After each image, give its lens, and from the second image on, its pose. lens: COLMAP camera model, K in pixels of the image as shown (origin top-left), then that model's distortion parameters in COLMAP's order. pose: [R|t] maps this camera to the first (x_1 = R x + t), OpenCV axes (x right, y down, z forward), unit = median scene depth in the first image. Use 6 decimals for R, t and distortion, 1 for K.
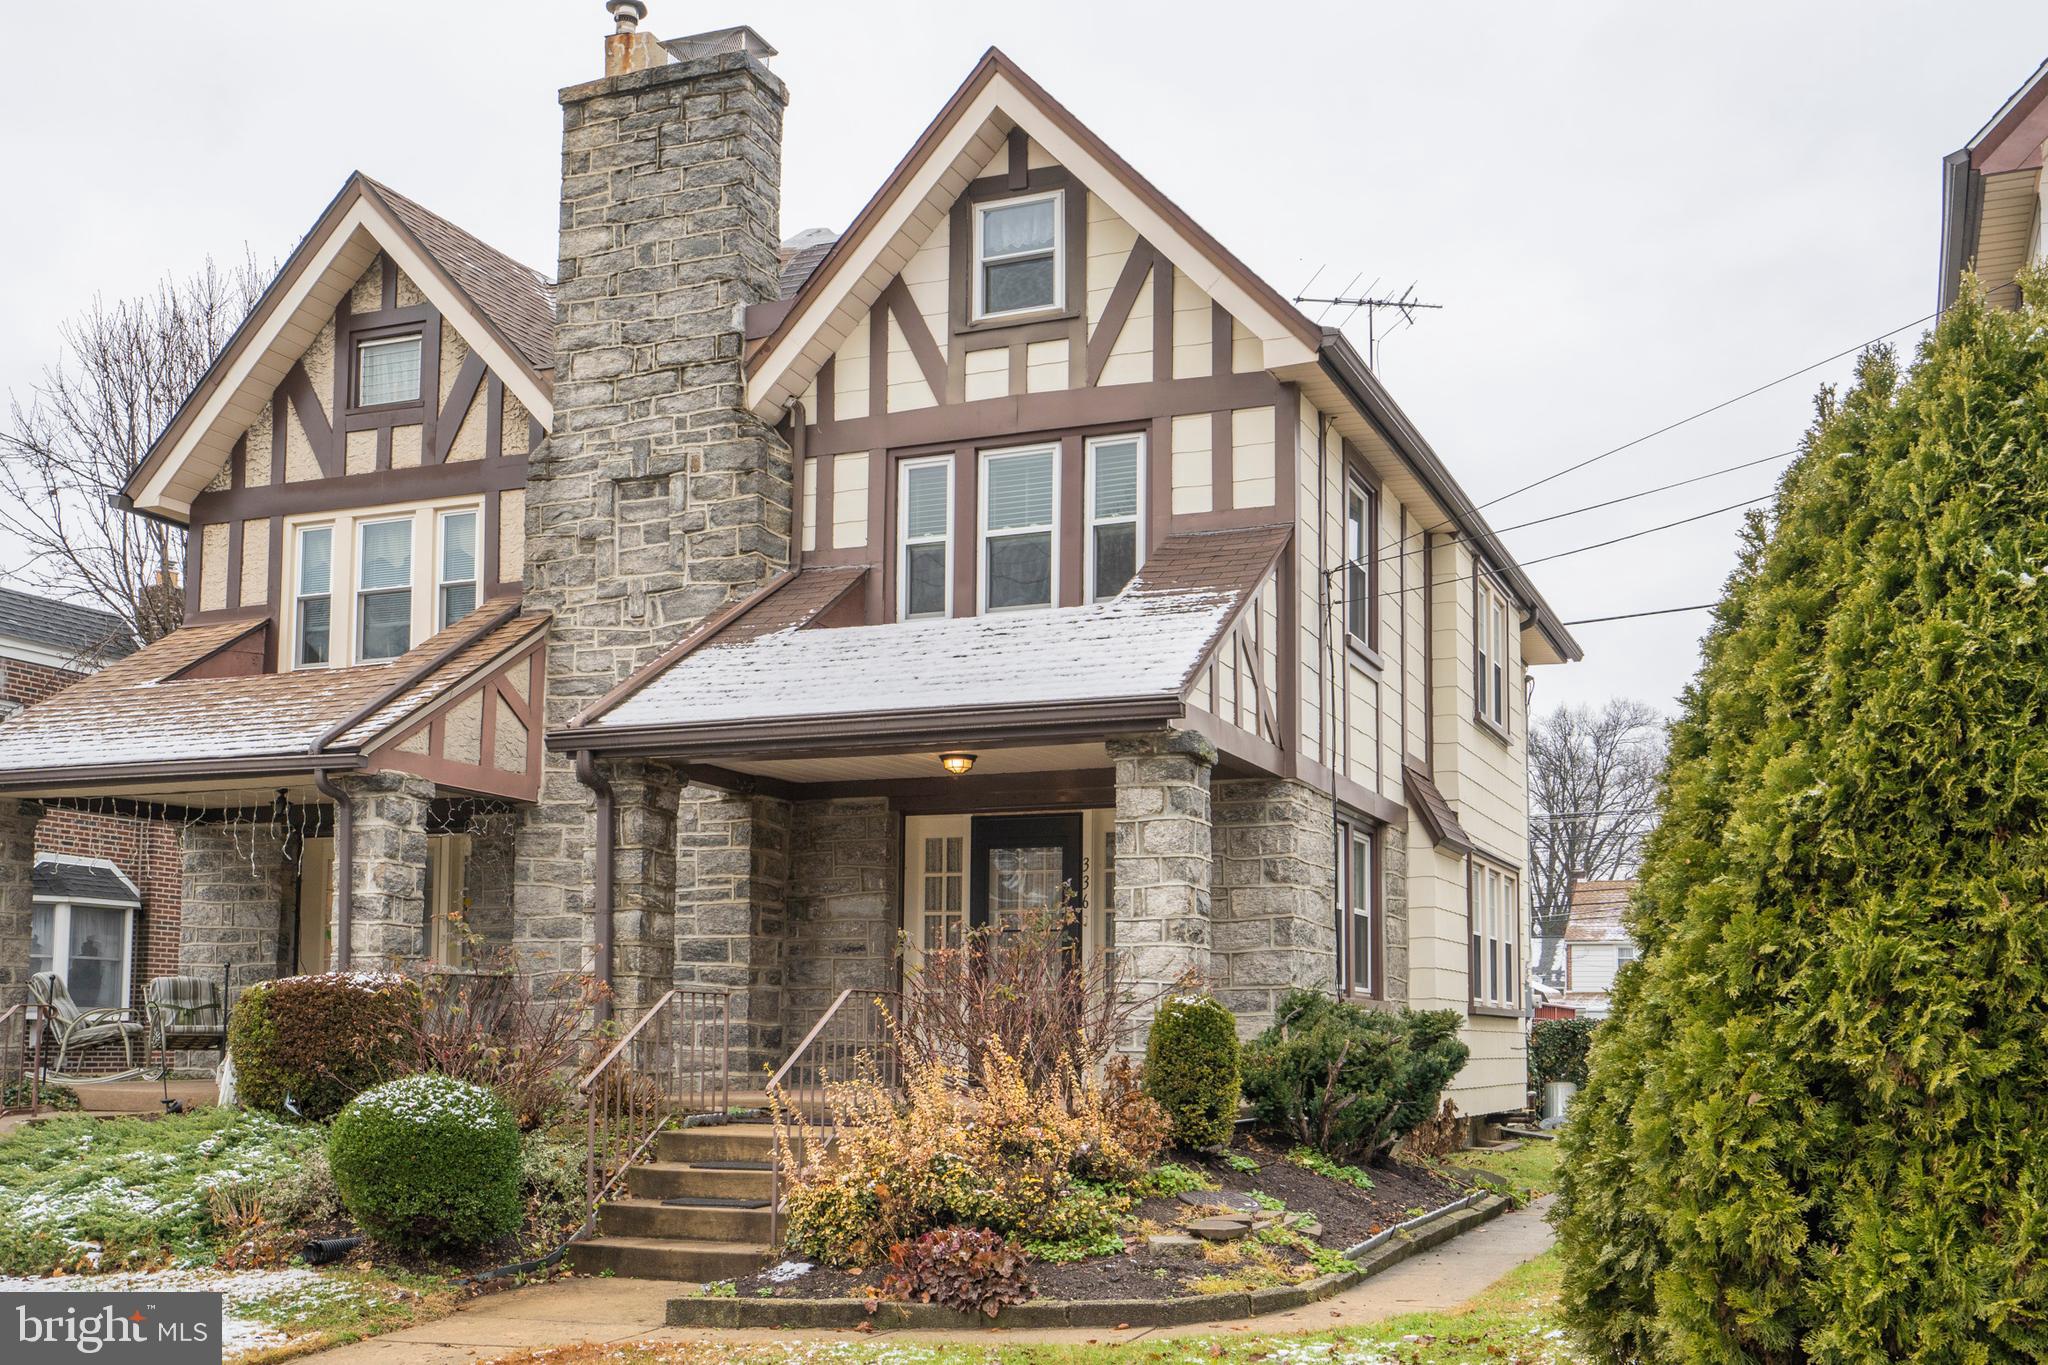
lens RADIAL K [[2178.0, 0, 1024.0], [0, 2178.0, 682.5], [0, 0, 1]] dist [0.010781, 0.001236]
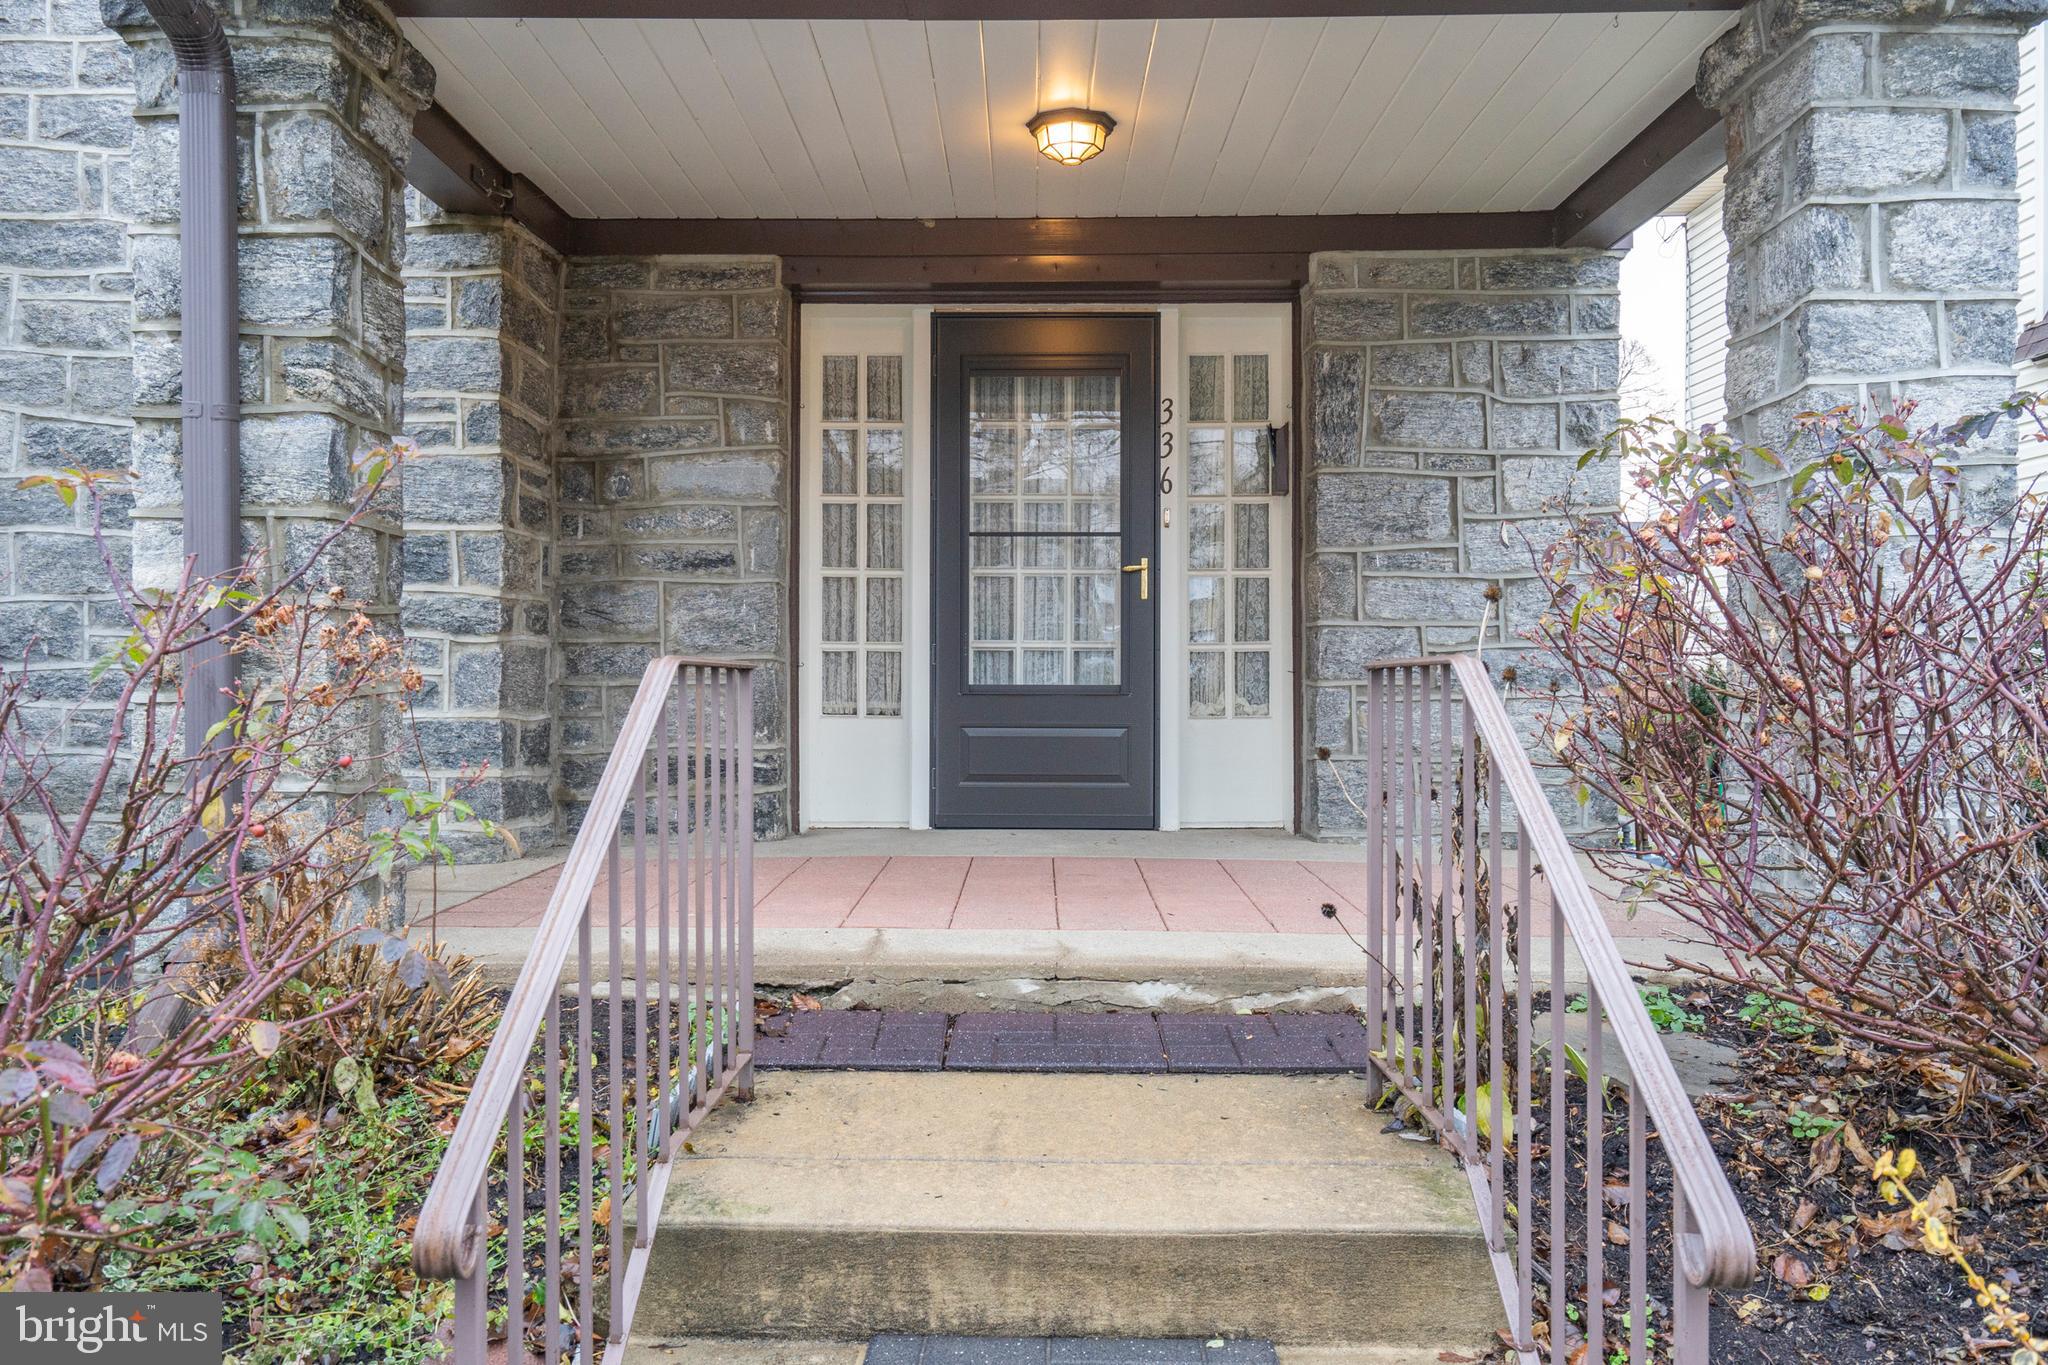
lens RADIAL K [[1649.0, 0, 1019.9], [0, 1649.0, 633.2], [0, 0, 1]] dist [0.008233, -0.002657]
pose [[0.929651, 0.004946, 0.368407, -0.151967], [-0.054939, 0.990592, 0.125334, 0.088829], [-0.364321, -0.136757, 0.921177, 0.638344]]
